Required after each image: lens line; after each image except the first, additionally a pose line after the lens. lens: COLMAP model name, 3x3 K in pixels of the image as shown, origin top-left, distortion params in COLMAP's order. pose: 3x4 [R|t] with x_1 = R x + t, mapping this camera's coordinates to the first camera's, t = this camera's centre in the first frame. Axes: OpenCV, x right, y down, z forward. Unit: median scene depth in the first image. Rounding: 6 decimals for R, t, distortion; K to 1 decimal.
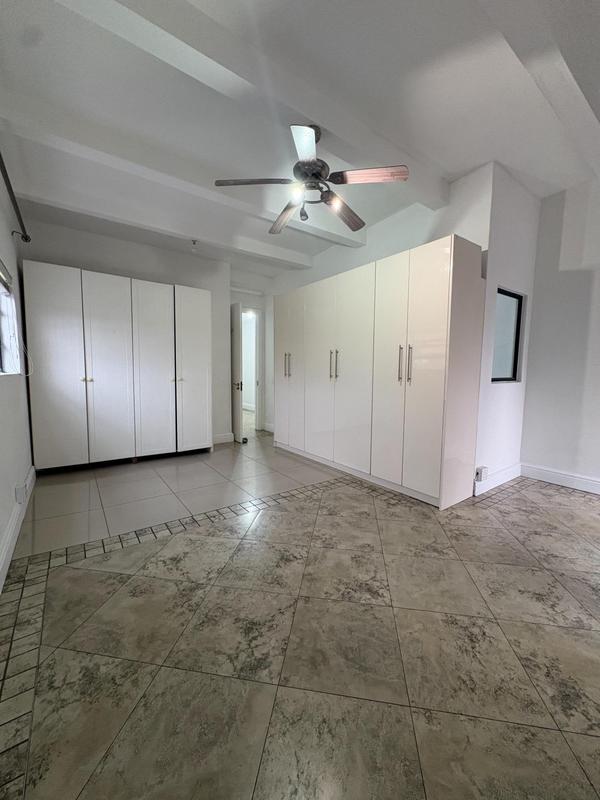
lens RADIAL K [[316.9, 0, 300.6], [0, 316.9, 400.3], [0, 0, 1]] dist [-0.000901, 0.000518]
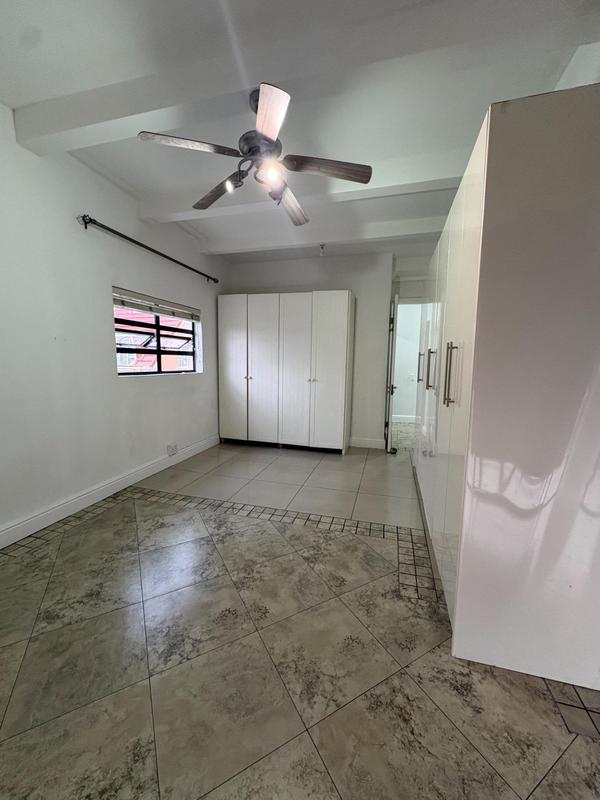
lens RADIAL K [[316.9, 0, 300.6], [0, 316.9, 400.3], [0, 0, 1]] dist [-0.000901, 0.000518]
pose [[0.617121, 0.096882, -0.780881, 0.644047], [-0.080852, 0.994946, 0.059543, -0.085864], [0.782703, 0.026391, 0.621835, 0.450812]]
